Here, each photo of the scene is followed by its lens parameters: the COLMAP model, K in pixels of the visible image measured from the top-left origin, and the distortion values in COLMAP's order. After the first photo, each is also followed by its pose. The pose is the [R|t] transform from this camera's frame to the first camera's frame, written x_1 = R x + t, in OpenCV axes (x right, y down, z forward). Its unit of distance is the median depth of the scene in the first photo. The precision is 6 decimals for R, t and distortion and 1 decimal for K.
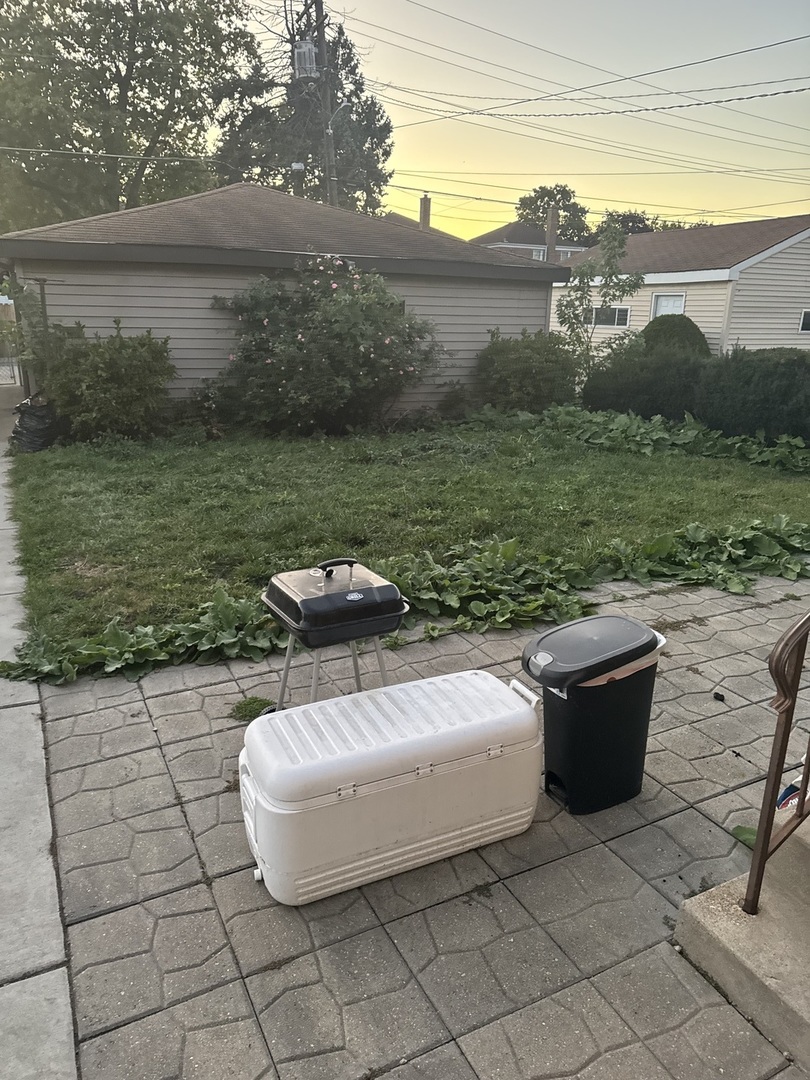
lens RADIAL K [[774.5, 0, 405.0], [0, 774.5, 540.0], [0, 0, 1]] dist [-0.001211, -0.046458]
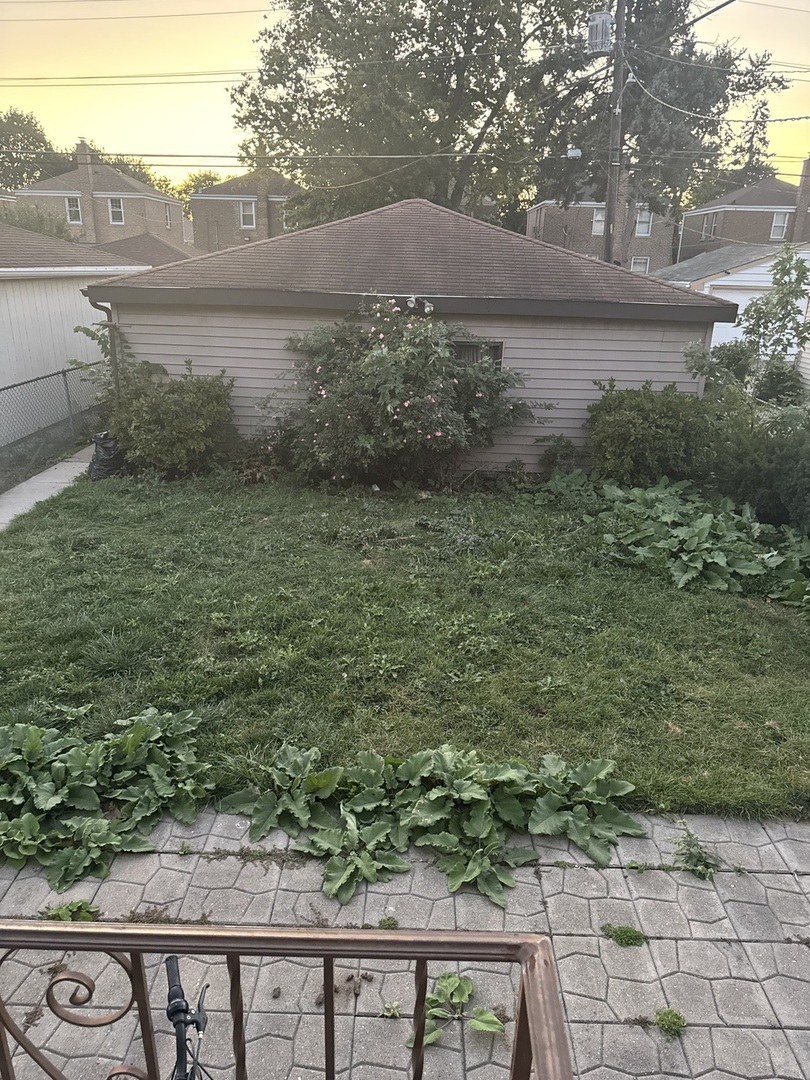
lens RADIAL K [[759.7, 0, 405.0], [0, 759.7, 540.0], [0, 0, 1]] dist [0.004178, 0.000839]
pose [[0.887063, 0.162524, -0.432094, 0.363902], [-0.142636, 0.986674, 0.078296, -0.159088], [0.439061, -0.007821, 0.898423, 0.185517]]
